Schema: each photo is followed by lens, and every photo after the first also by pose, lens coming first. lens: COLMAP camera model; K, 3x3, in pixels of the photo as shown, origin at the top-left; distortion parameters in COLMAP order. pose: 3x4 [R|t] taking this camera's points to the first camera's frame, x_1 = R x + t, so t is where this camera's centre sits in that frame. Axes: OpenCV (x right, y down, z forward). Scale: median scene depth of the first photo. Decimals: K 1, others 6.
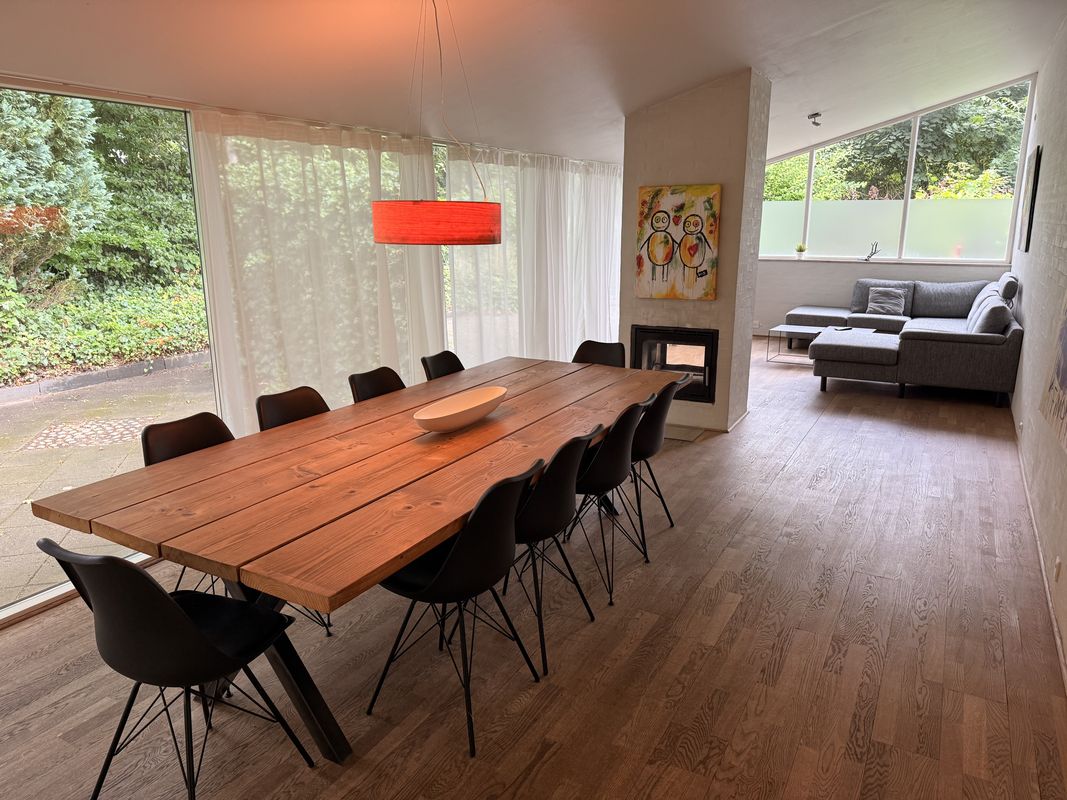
lens RADIAL K [[747.1, 0, 534.7], [0, 747.1, 403.0], [0, 0, 1]] dist [-0.002426, -0.006203]
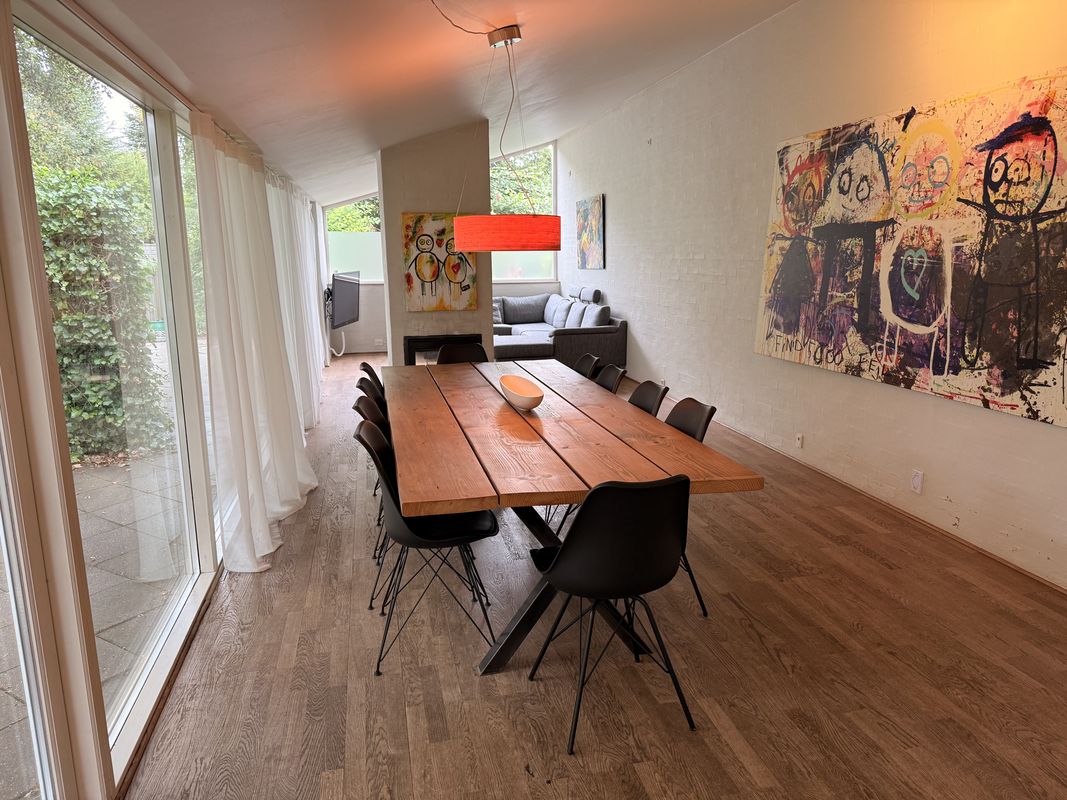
lens RADIAL K [[747.1, 0, 536.0], [0, 747.1, 397.1], [0, 0, 1]] dist [-0.002426, -0.006203]
pose [[0.742868, -0.125102, 0.657645, -0.484612], [0.160653, 0.986991, 0.006281, 0.007933], [-0.649875, 0.100986, 0.753302, 0.054798]]
